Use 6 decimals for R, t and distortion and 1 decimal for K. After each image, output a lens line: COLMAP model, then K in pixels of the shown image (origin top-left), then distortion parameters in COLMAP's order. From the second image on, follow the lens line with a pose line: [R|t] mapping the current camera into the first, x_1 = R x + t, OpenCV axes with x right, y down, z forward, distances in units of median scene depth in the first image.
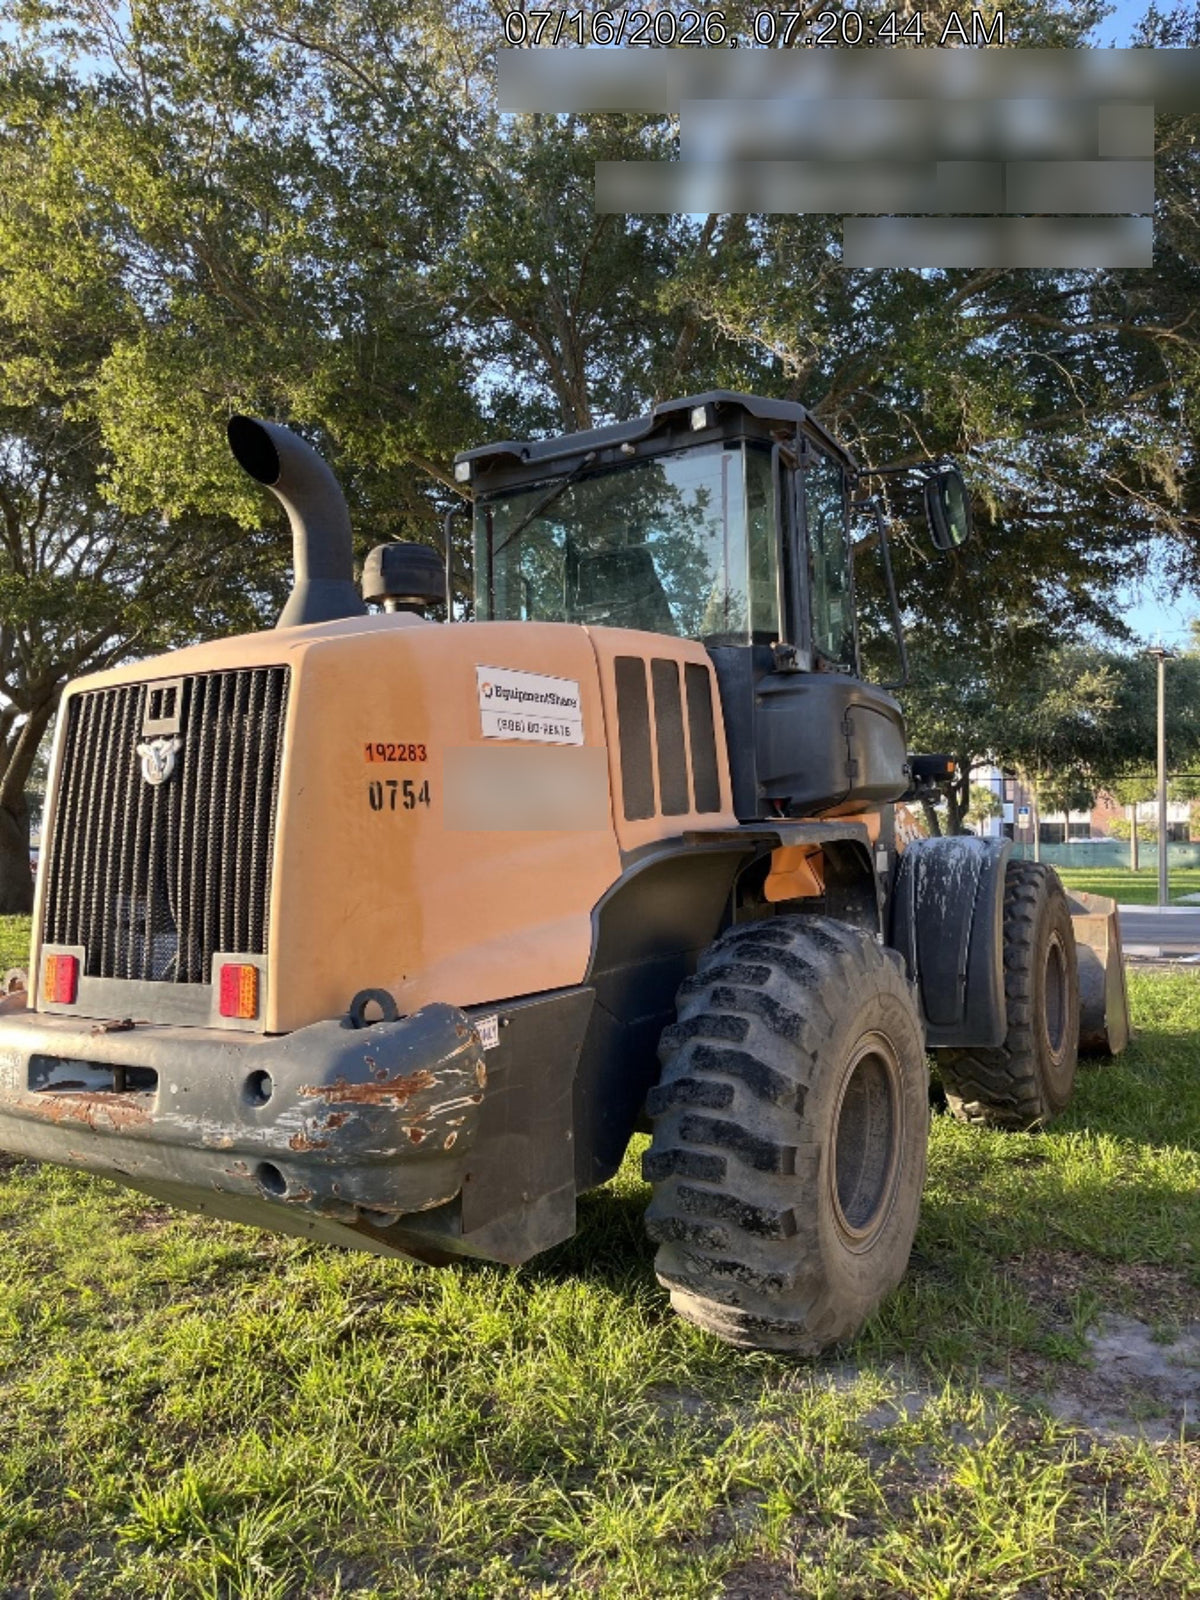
lens RADIAL K [[1217.9, 0, 604.4], [0, 1217.9, 775.6], [0, 0, 1]] dist [0.058599, -0.091955]
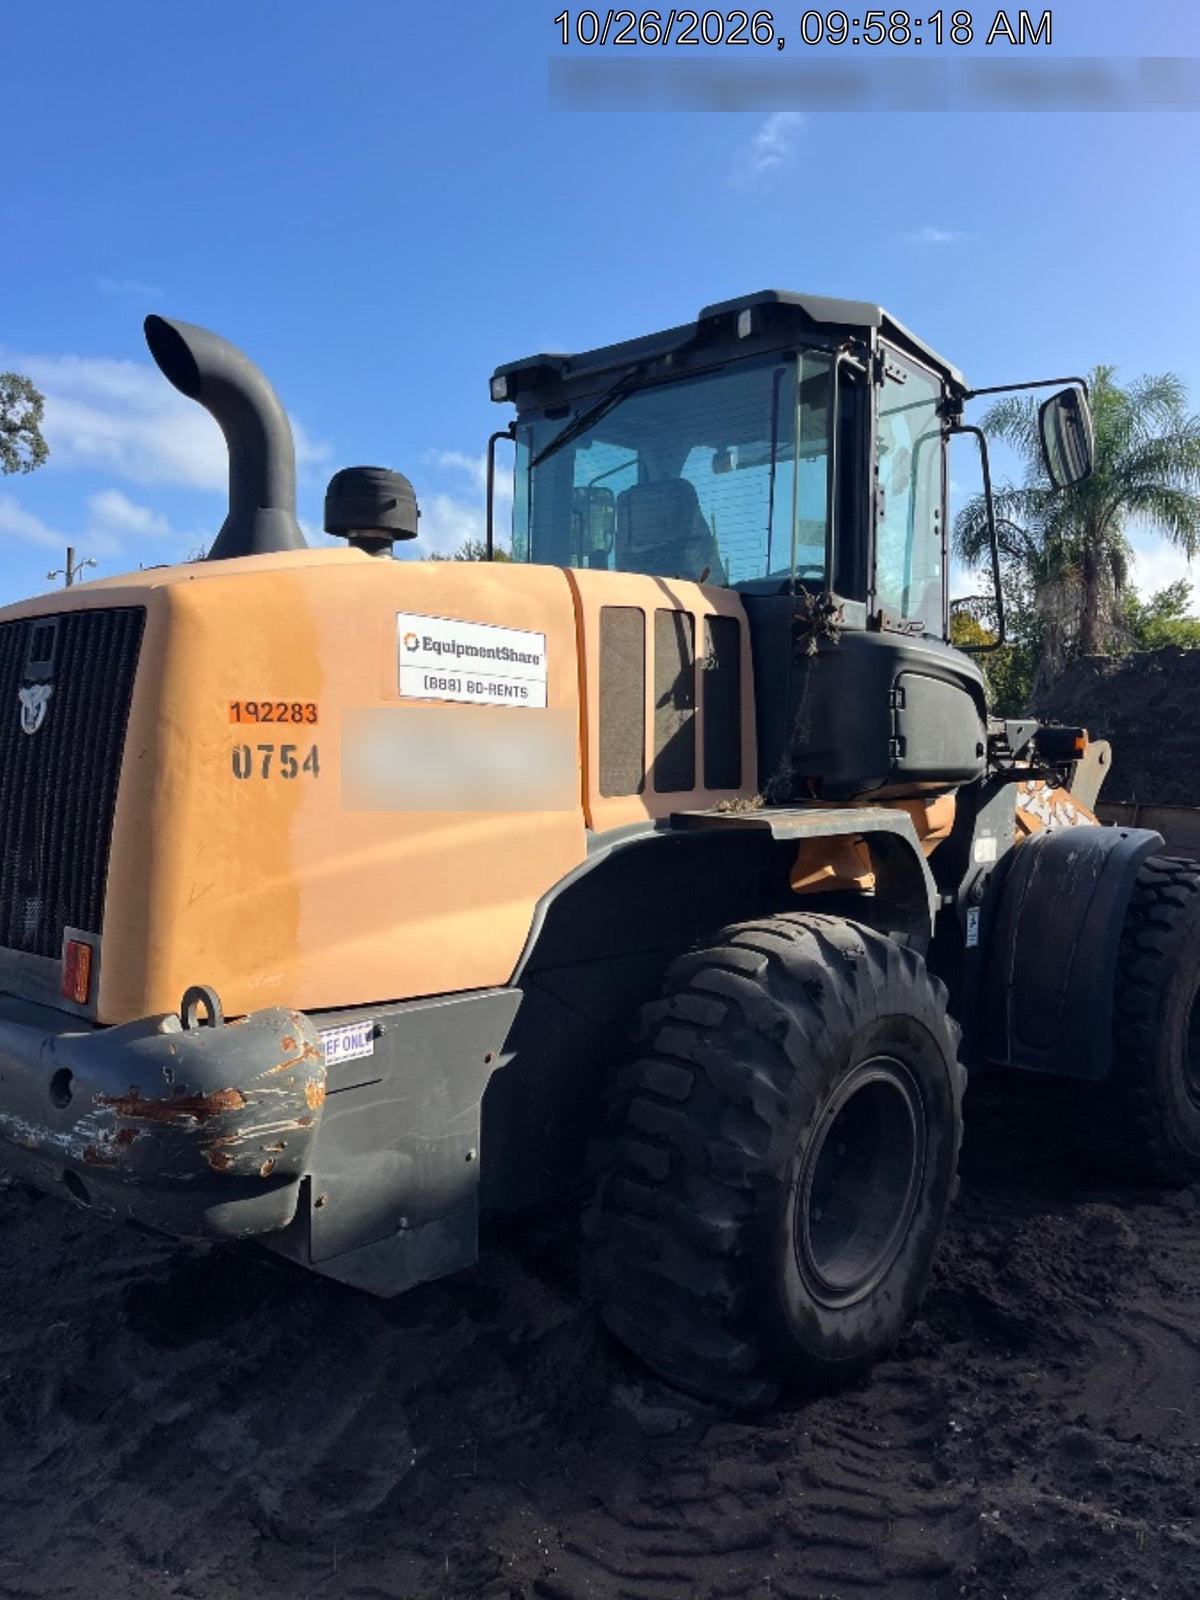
lens RADIAL K [[1233.7, 0, 598.5], [0, 1233.7, 811.3], [0, 0, 1]] dist [0.024373, -0.001068]
pose [[0.984853, 0.062181, -0.161858, 0.200462], [-0.048911, 0.995203, 0.084723, -0.034367], [0.166350, -0.075523, 0.983170, 0.166600]]
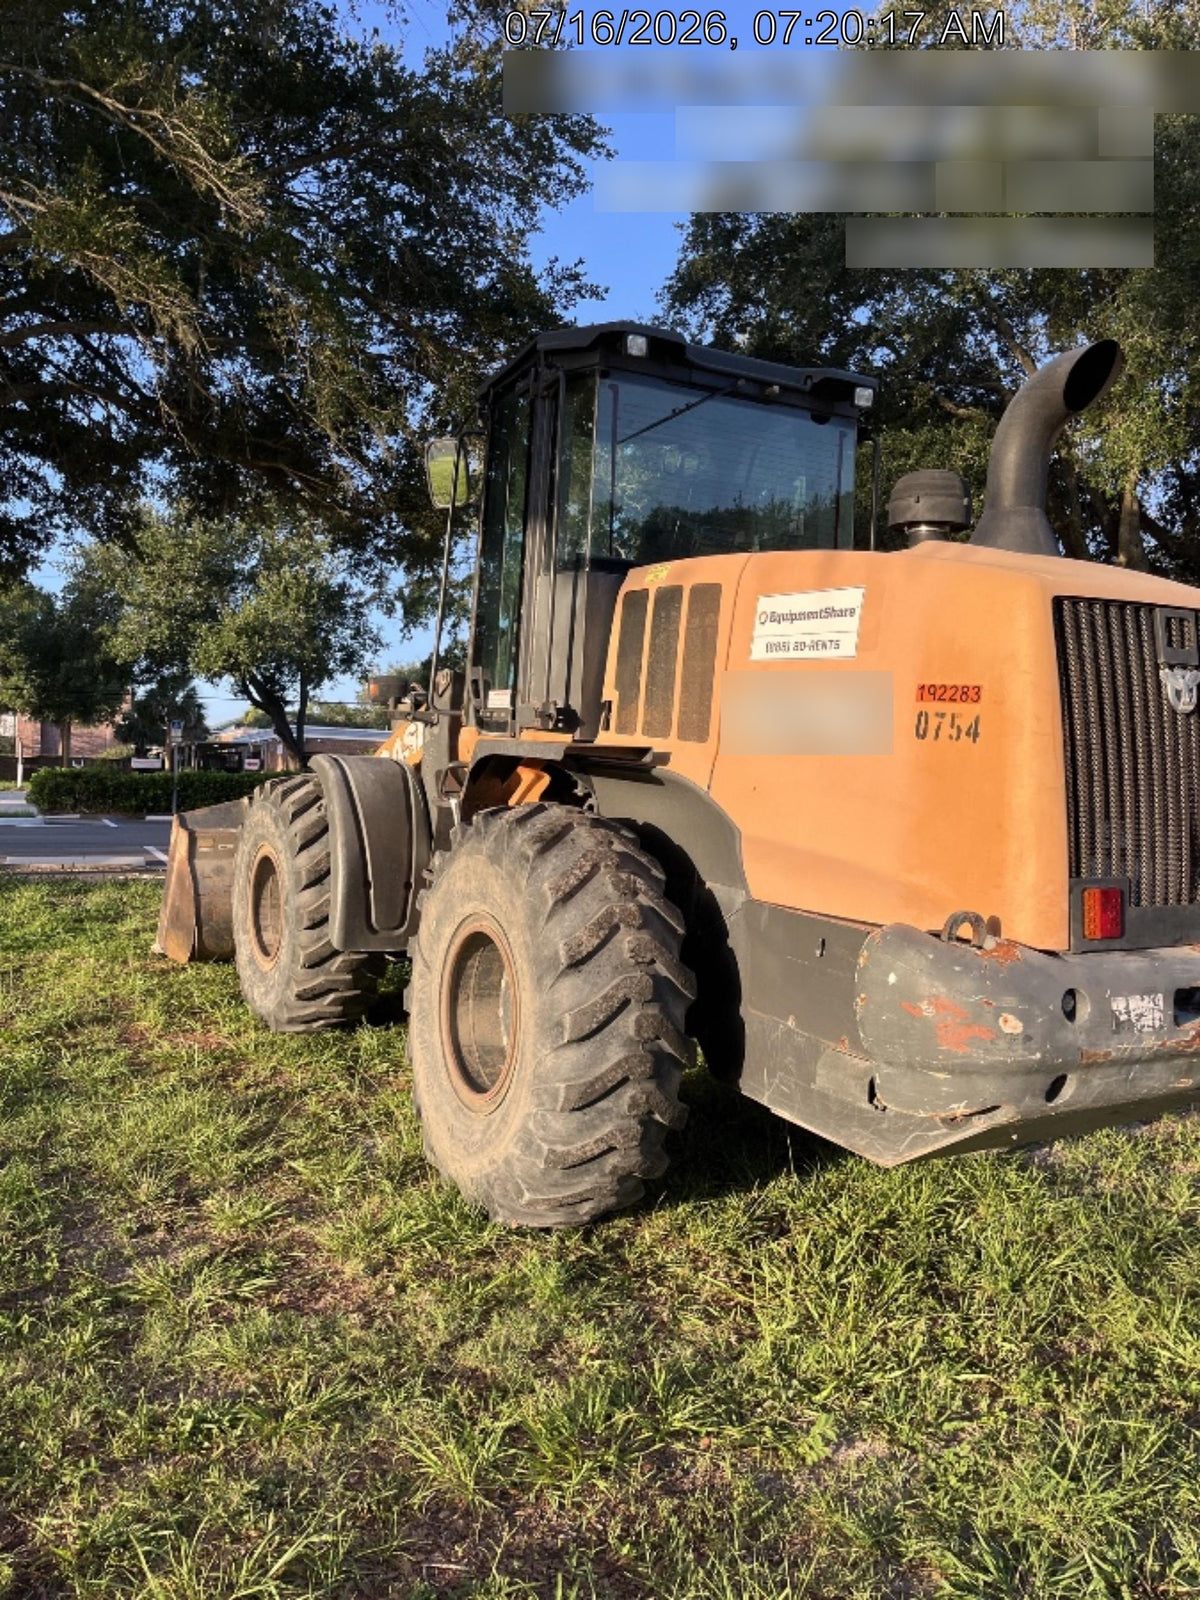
lens RADIAL K [[1201.8, 0, 591.1], [0, 1201.8, 792.0], [0, 0, 1]] dist [0.061616, -0.088327]
pose [[0.467600, 0.006315, 0.883918, -1.494106], [-0.083213, 0.995848, 0.036906, 0.076774], [-0.880015, -0.090811, 0.466184, 0.964561]]
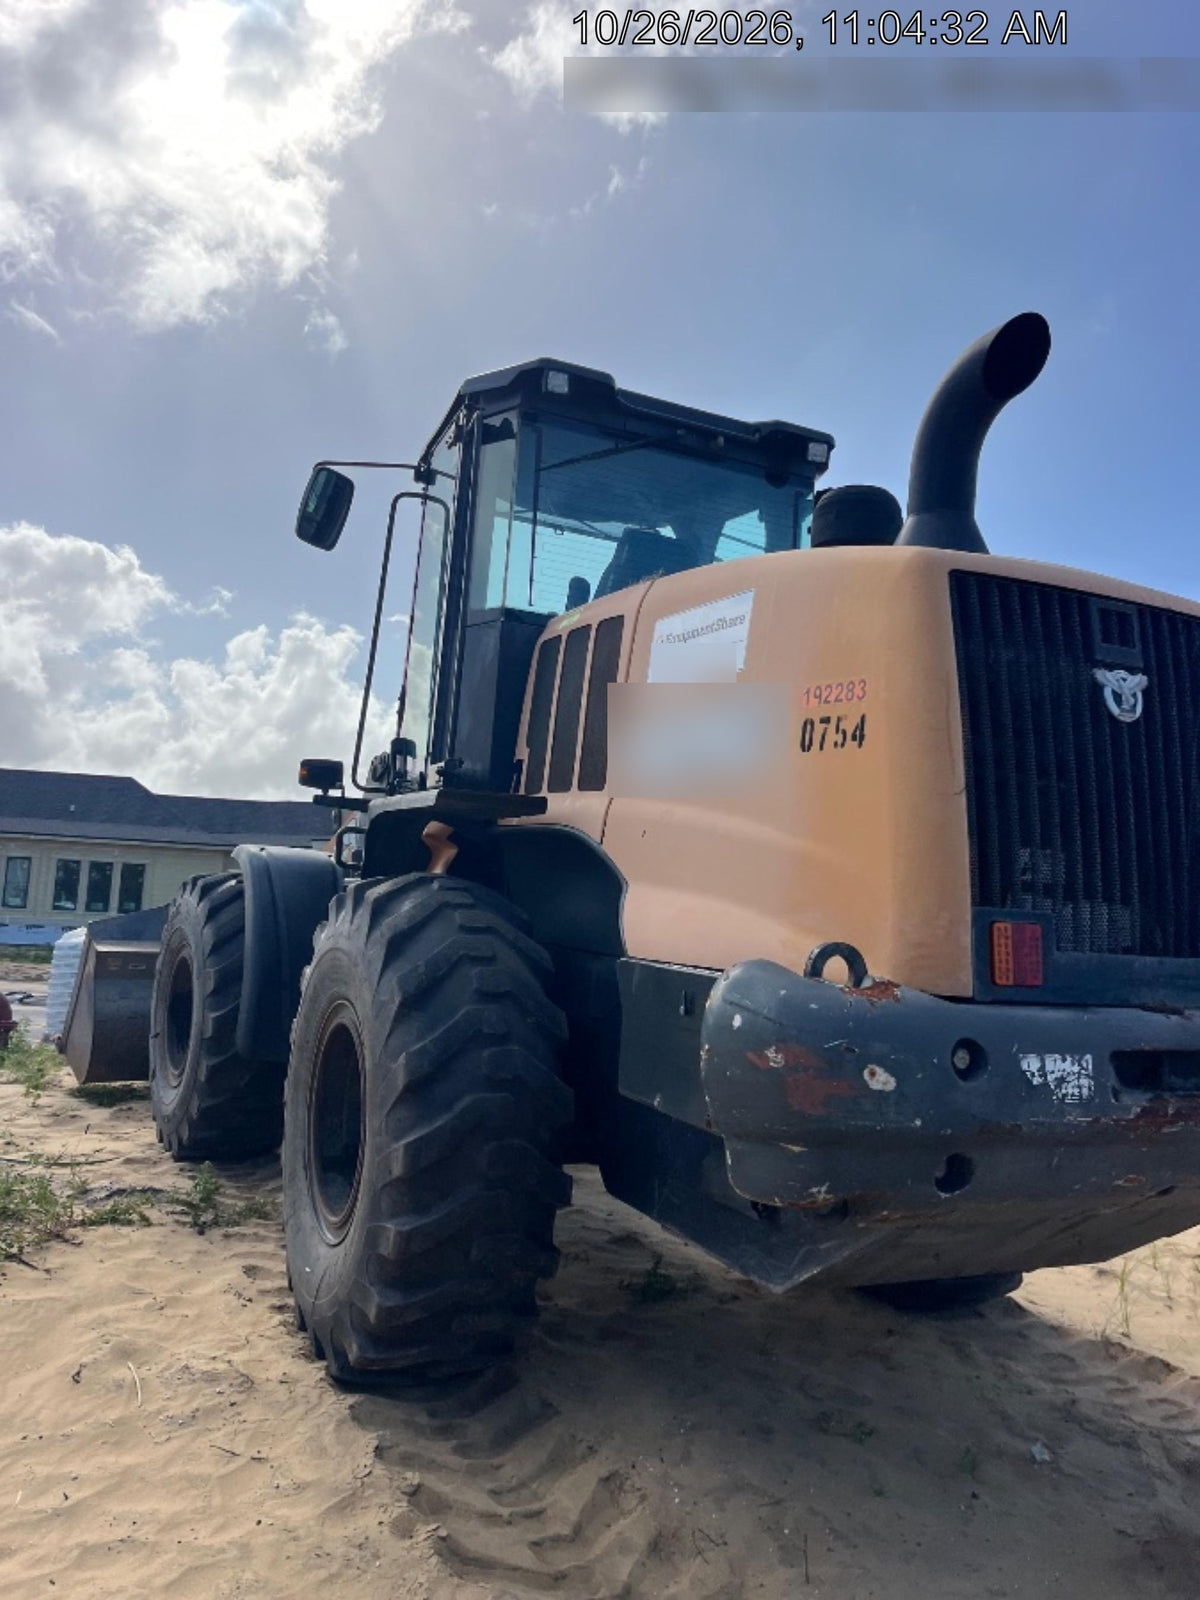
lens RADIAL K [[1201.0, 0, 603.1], [0, 1201.0, 793.4], [0, 0, 1]] dist [0.055882, 0.001104]
pose [[0.505135, 0.136196, 0.852226, -1.254425], [-0.104367, 0.989863, -0.096331, 0.173761], [-0.856707, -0.040284, 0.514229, 0.882463]]
